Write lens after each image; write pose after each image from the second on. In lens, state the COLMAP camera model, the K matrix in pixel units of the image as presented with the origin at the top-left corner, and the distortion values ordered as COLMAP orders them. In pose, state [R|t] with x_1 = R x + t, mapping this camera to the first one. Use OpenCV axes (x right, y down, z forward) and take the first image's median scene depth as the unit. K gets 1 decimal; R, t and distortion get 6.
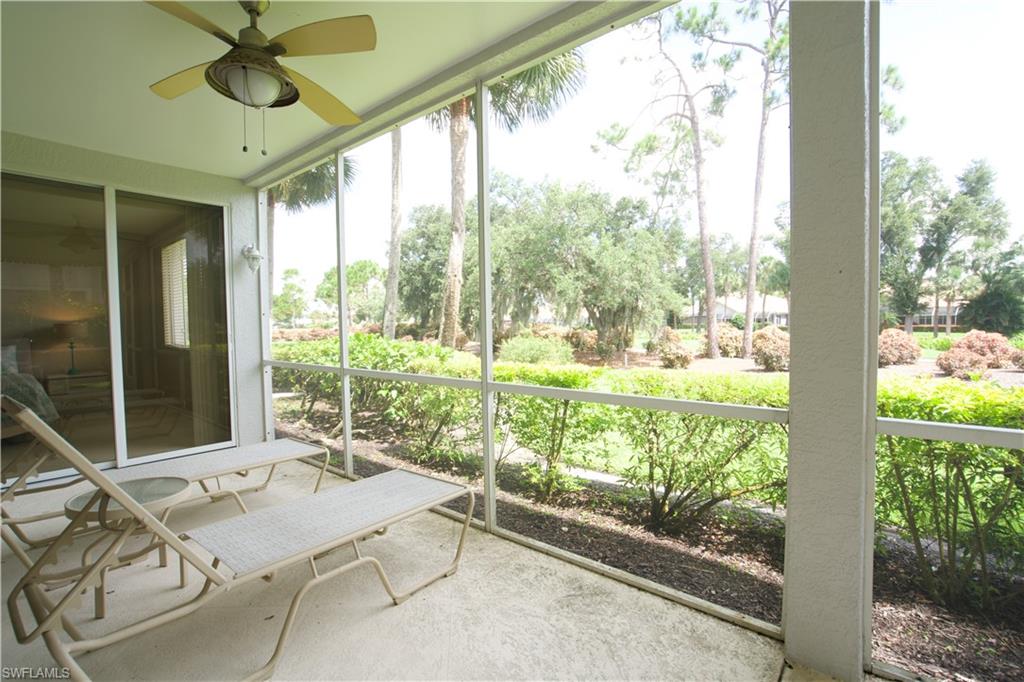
lens RADIAL K [[468.8, 0, 507.8], [0, 468.8, 343.0], [0, 0, 1]] dist [-0.057107, 0.021277]
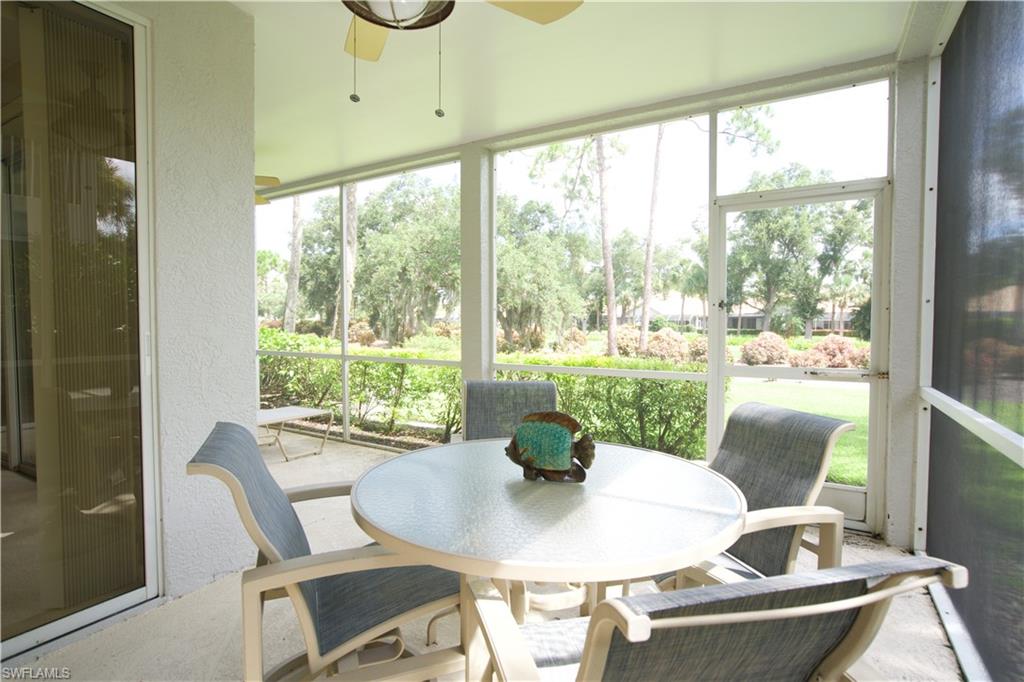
lens RADIAL K [[538.0, 0, 512.0], [0, 538.0, 341.0], [0, 0, 1]] dist [-0.034284, 0.000022]
pose [[0.989836, 0.010941, 0.141793, 0.044463], [-0.009853, 0.999916, -0.008375, 0.006493], [-0.141873, 0.006893, 0.989861, -0.164782]]
